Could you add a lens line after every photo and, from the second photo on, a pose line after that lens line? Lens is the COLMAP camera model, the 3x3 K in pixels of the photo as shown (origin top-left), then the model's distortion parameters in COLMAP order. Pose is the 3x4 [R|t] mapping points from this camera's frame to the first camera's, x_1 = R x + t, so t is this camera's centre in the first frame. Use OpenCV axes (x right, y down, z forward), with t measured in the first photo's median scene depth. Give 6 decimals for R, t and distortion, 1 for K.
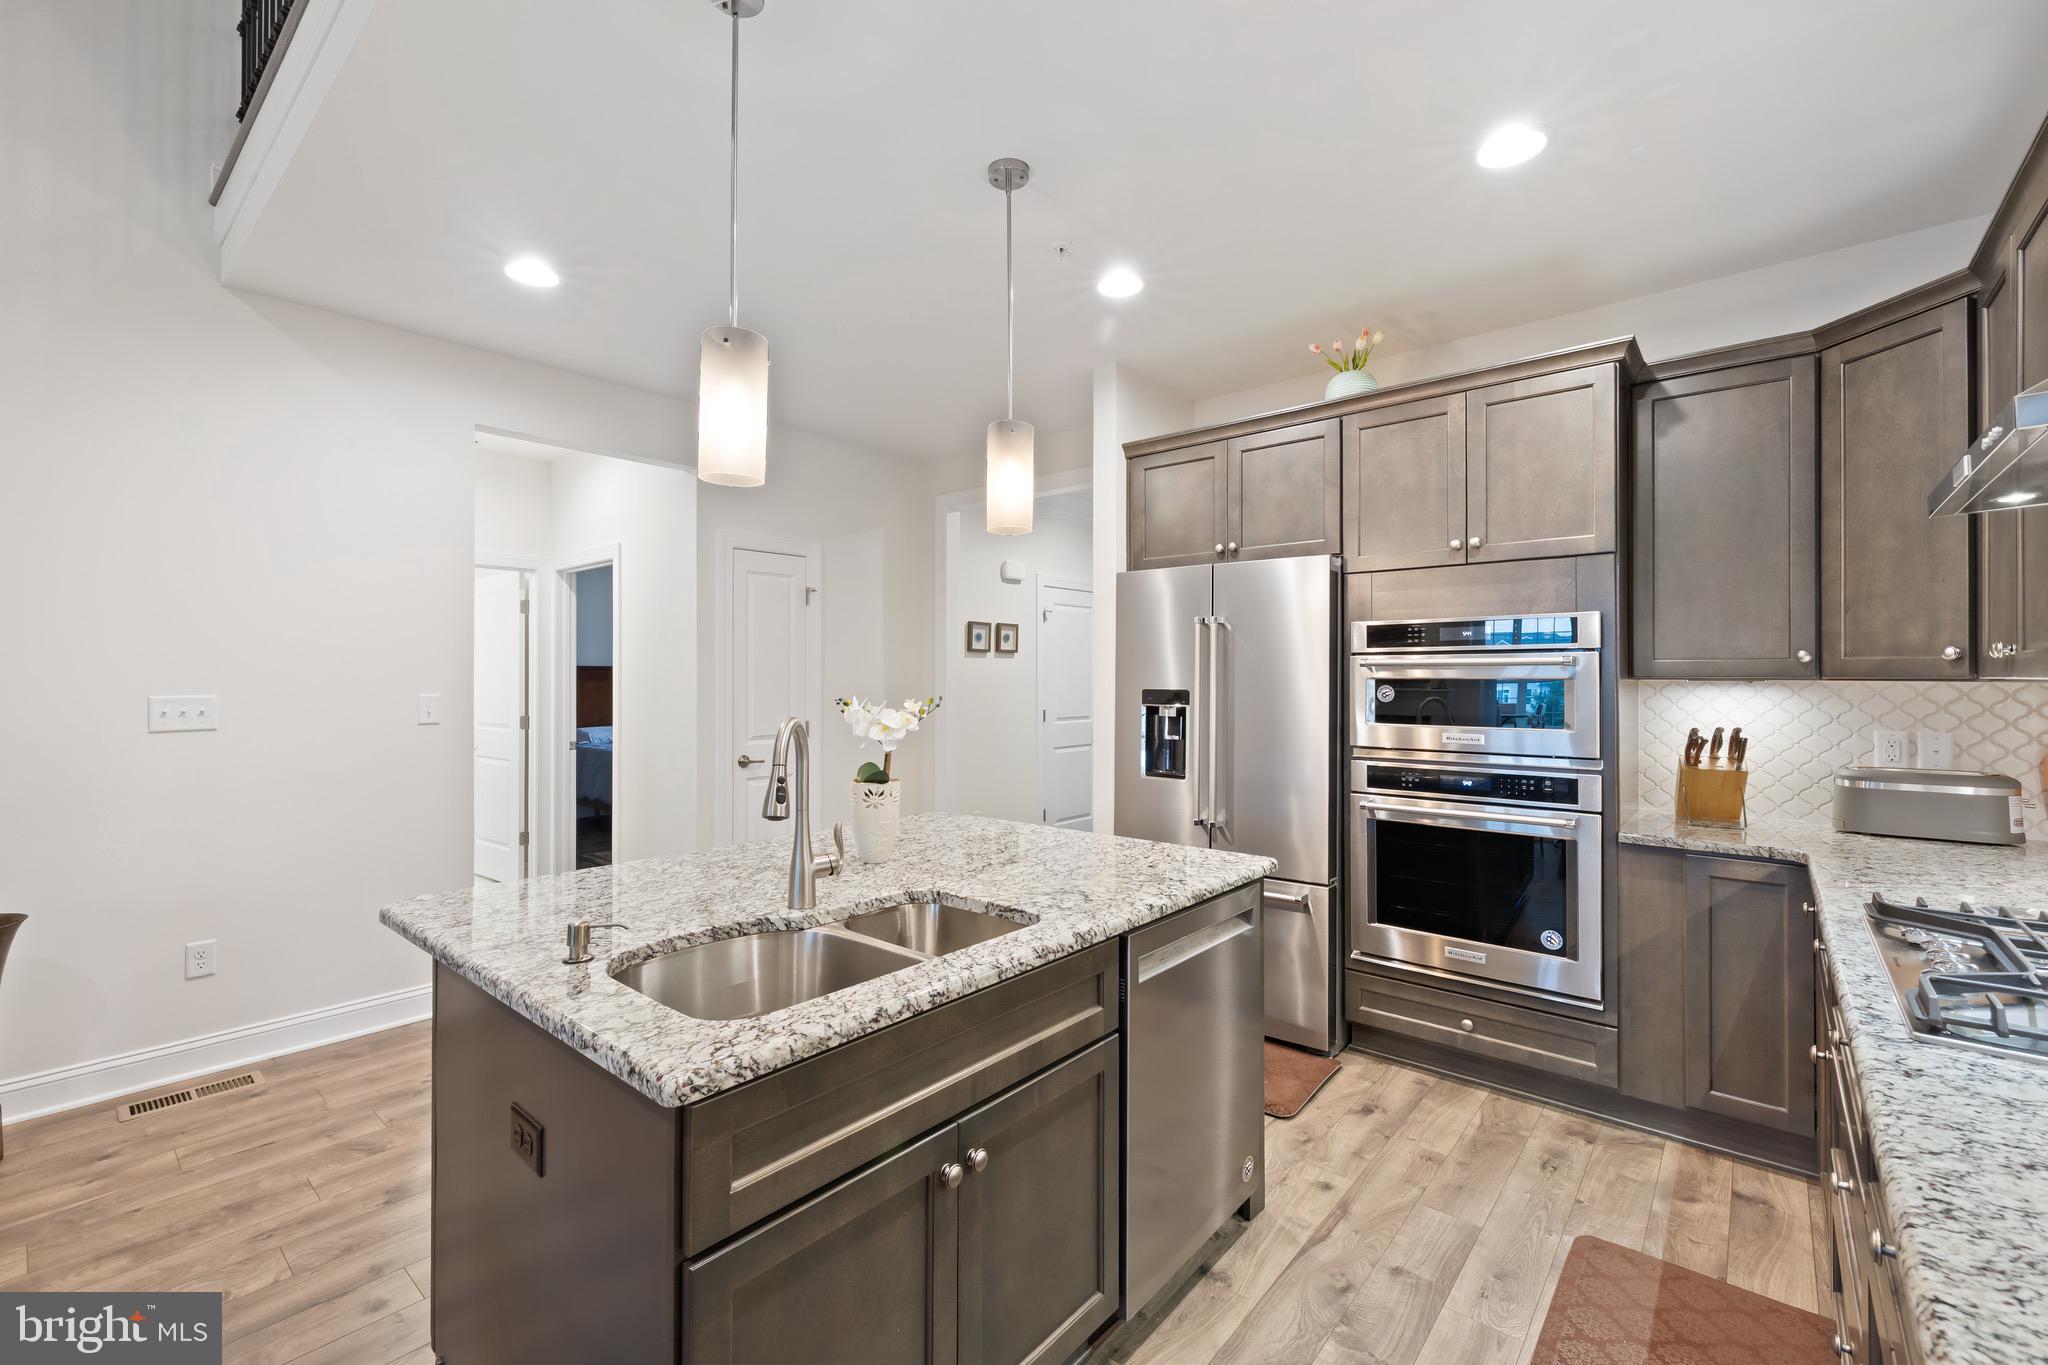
lens RADIAL K [[871.2, 0, 1026.9], [0, 871.2, 676.0], [0, 0, 1]] dist [0.014268, -0.000039]
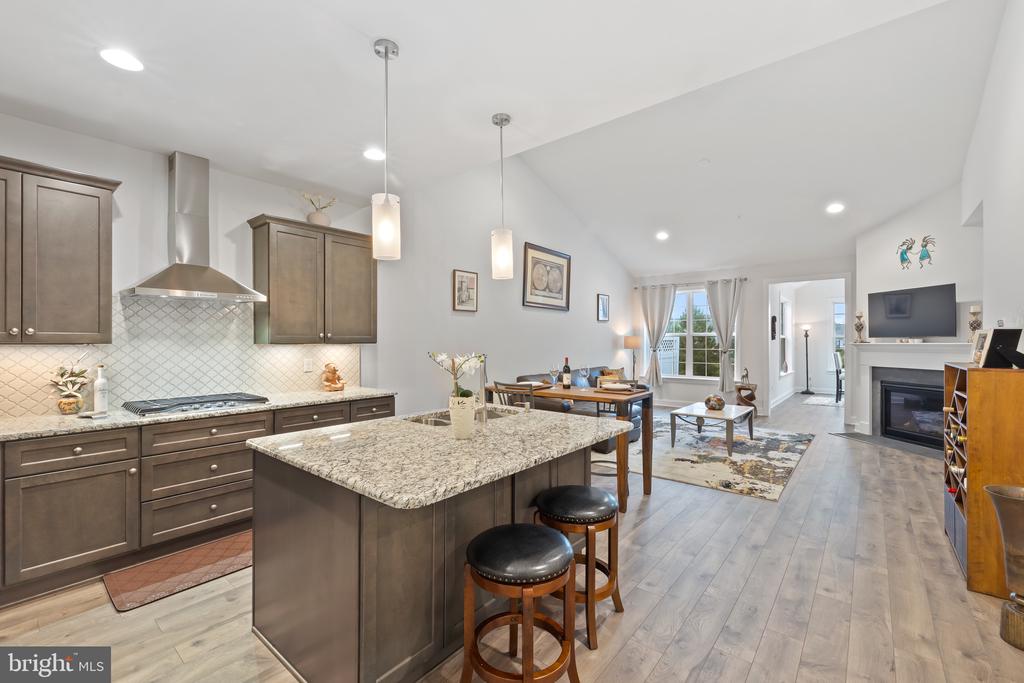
lens RADIAL K [[435.6, 0, 511.9], [0, 435.6, 339.4], [0, 0, 1]] dist [0.014268, -0.000039]
pose [[-0.999969, 0.002047, -0.007638, -0.267065], [0.002047, 0.999998, -0.000043, -0.004120], [0.007638, -0.000059, -0.999971, 1.898297]]
